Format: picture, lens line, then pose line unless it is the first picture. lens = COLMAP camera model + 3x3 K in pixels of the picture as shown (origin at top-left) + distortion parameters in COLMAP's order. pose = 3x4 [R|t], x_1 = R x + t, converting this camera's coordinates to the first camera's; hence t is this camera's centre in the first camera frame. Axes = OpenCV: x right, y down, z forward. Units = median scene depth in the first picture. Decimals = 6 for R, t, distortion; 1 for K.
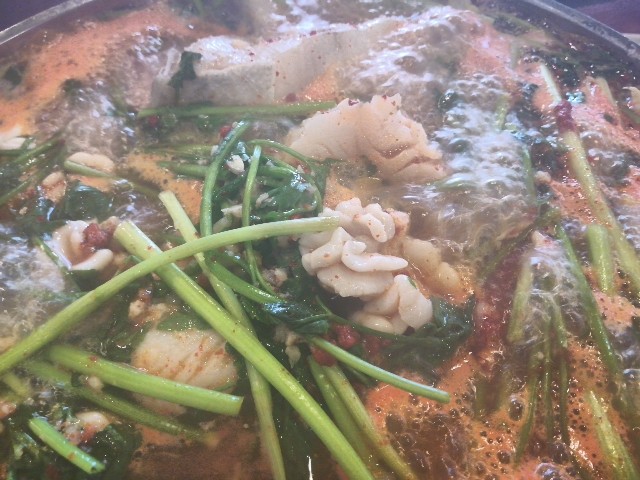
lens RADIAL K [[583.0, 0, 320.0], [0, 583.0, 240.0], [0, 0, 1]] dist [-0.004269, -0.195382]
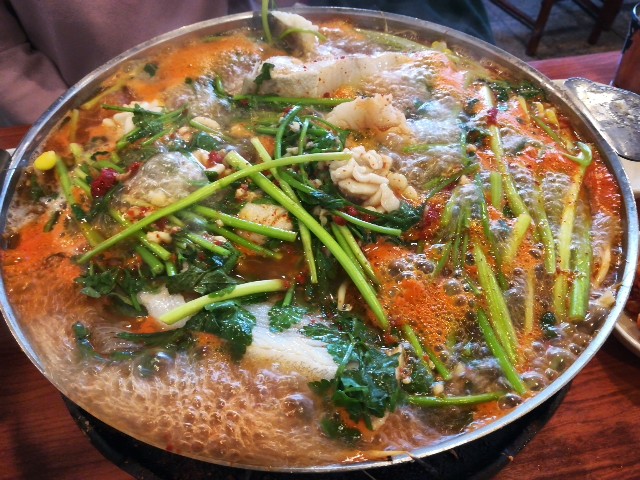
lens RADIAL K [[483.5, 0, 320.0], [0, 483.5, 240.0], [0, 0, 1]] dist [-0.049168, 0.000882]
pose [[0.997072, 0.075394, -0.012766, -0.026725], [-0.075481, 0.997126, -0.006460, 0.224973], [0.012243, 0.007405, 0.999898, -0.461624]]
